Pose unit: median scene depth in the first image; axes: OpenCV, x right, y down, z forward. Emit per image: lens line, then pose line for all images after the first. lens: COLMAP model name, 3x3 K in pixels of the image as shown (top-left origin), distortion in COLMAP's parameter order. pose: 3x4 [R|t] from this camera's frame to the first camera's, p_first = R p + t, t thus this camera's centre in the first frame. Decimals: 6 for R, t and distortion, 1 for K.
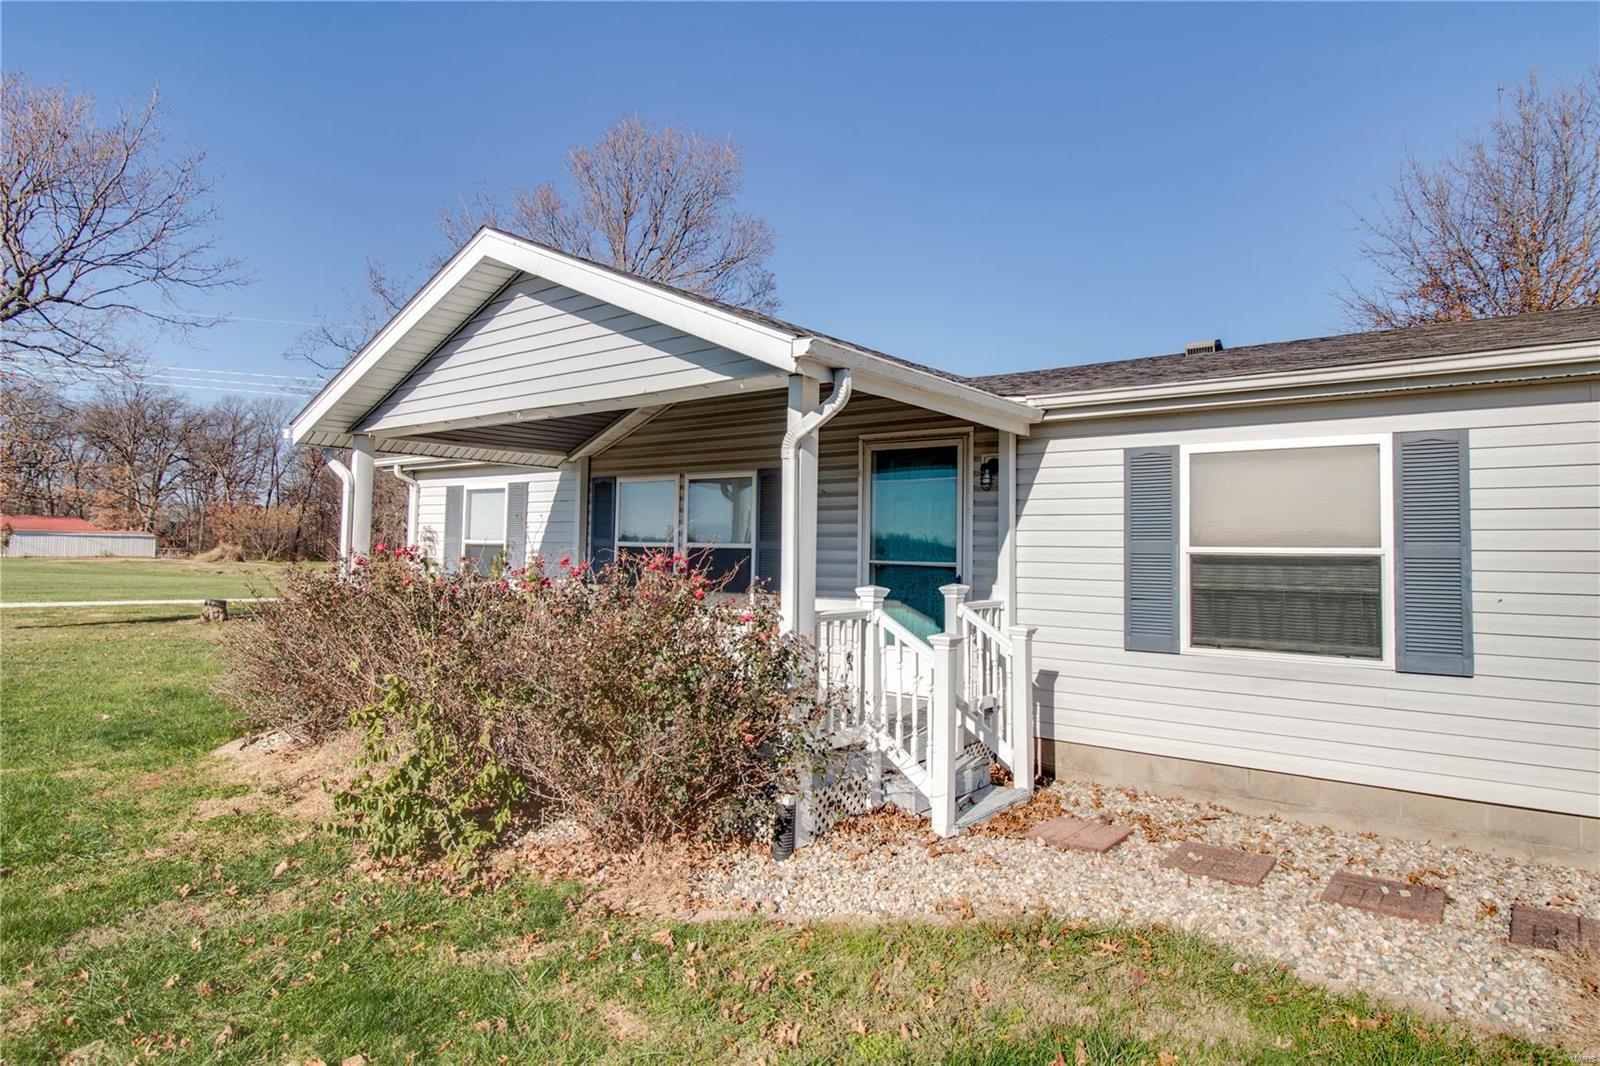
lens RADIAL K [[911.6, 0, 820.2], [0, 911.6, 511.9], [0, 0, 1]] dist [0.007188, 0.000471]
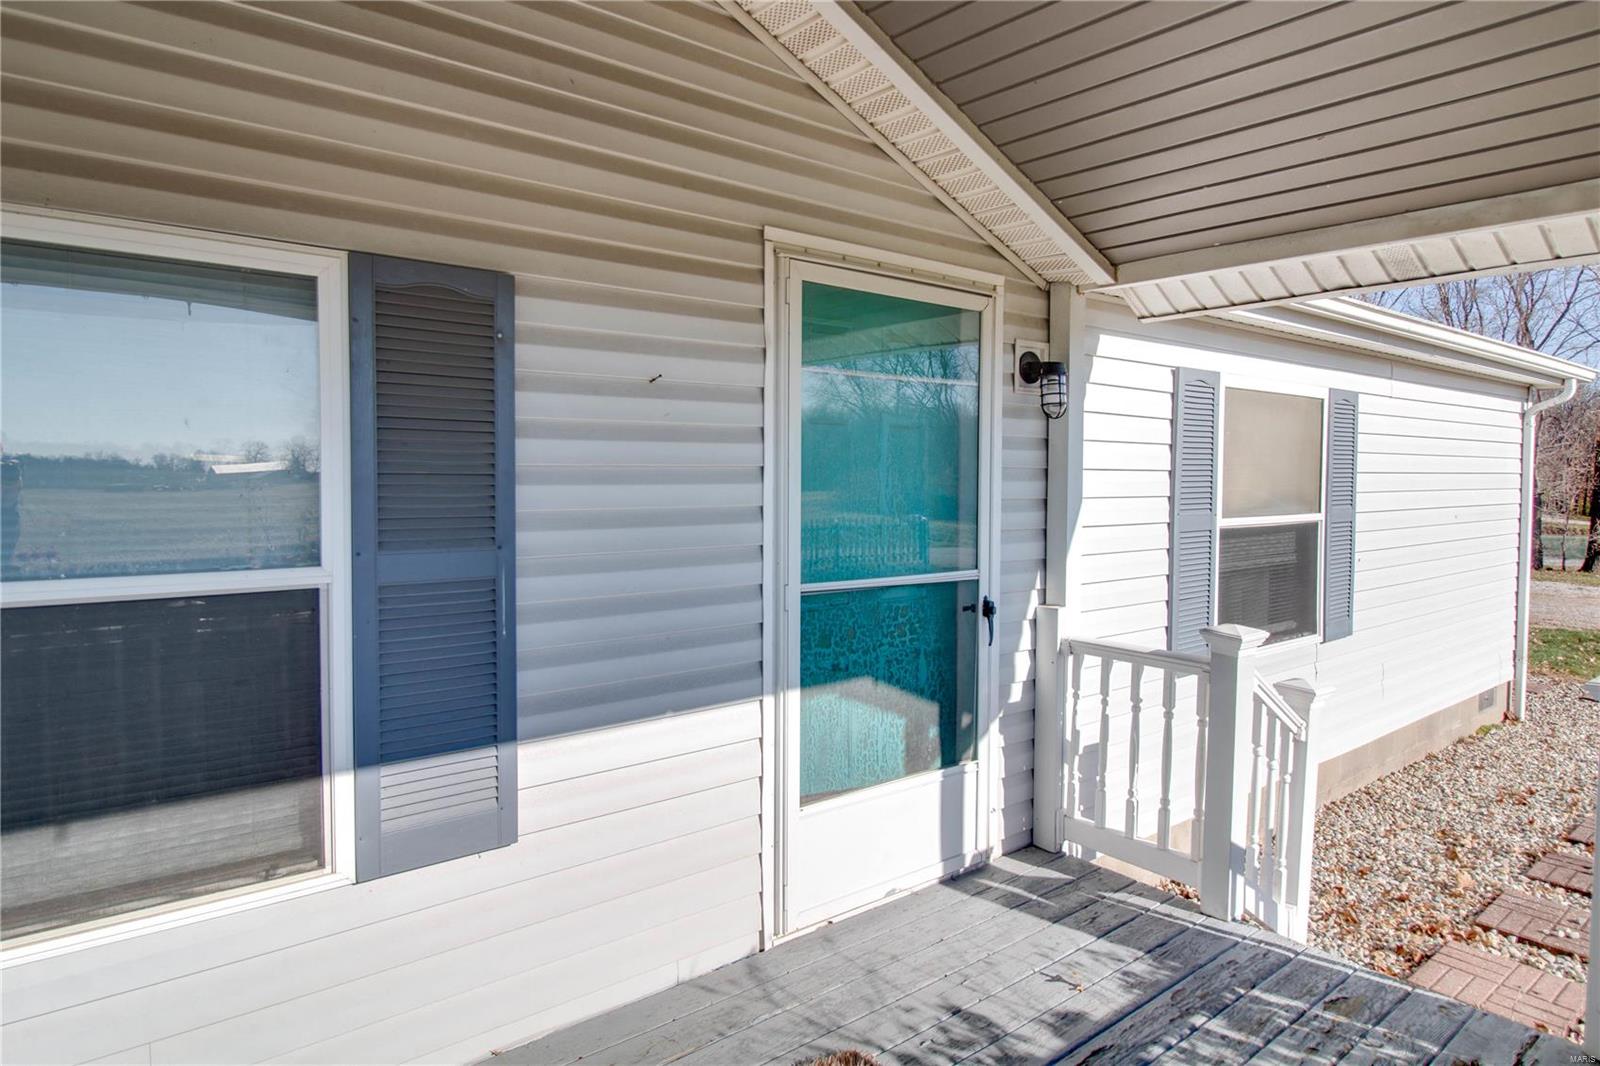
lens RADIAL K [[965.8, 0, 800.0], [0, 965.8, 533.0], [0, 0, 1]] dist [0.002674, 0.000203]
pose [[0.228053, -0.076541, 0.970636, -0.375663], [-0.048347, 0.994785, 0.089805, -0.002621], [-0.972448, -0.067408, 0.223163, 1.061350]]
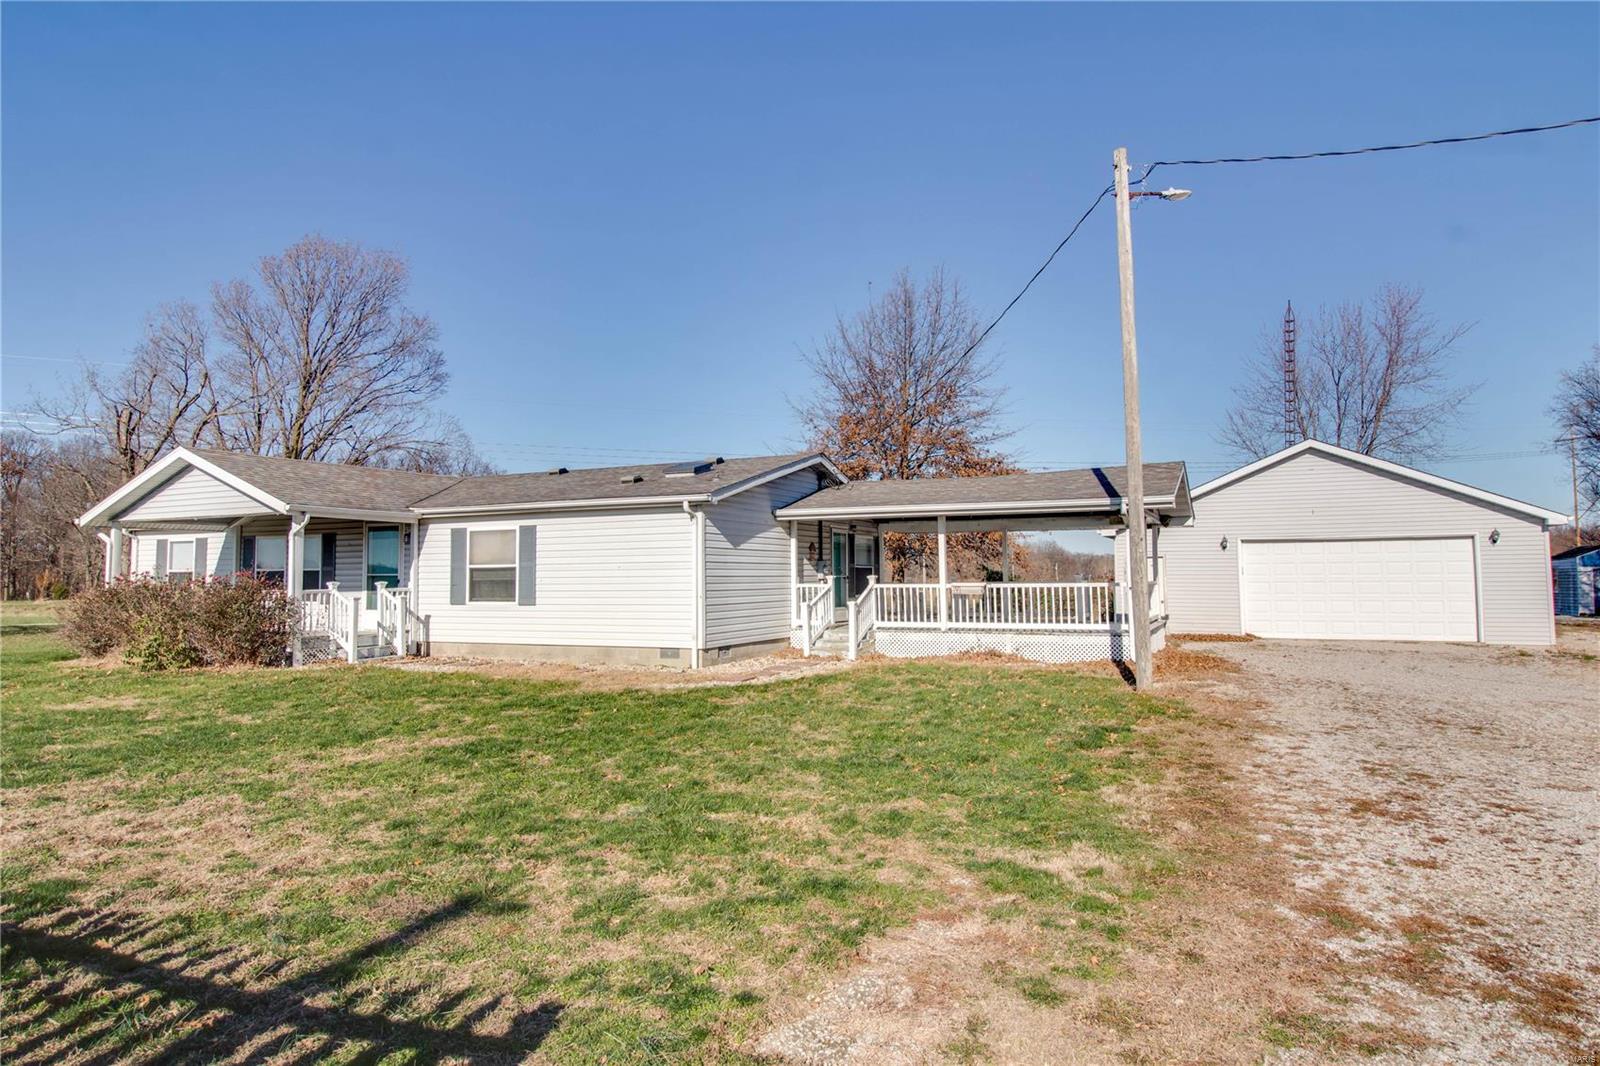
lens RADIAL K [[914.4, 0, 800.0], [0, 914.4, 533.0], [0, 0, 1]] dist [-0.019177, 0.000097]
pose [[0.971018, -0.013690, 0.238616, 0.662249], [0.014247, 0.999898, -0.000610, -0.039097], [-0.238583, 0.003992, 0.971114, -1.737611]]
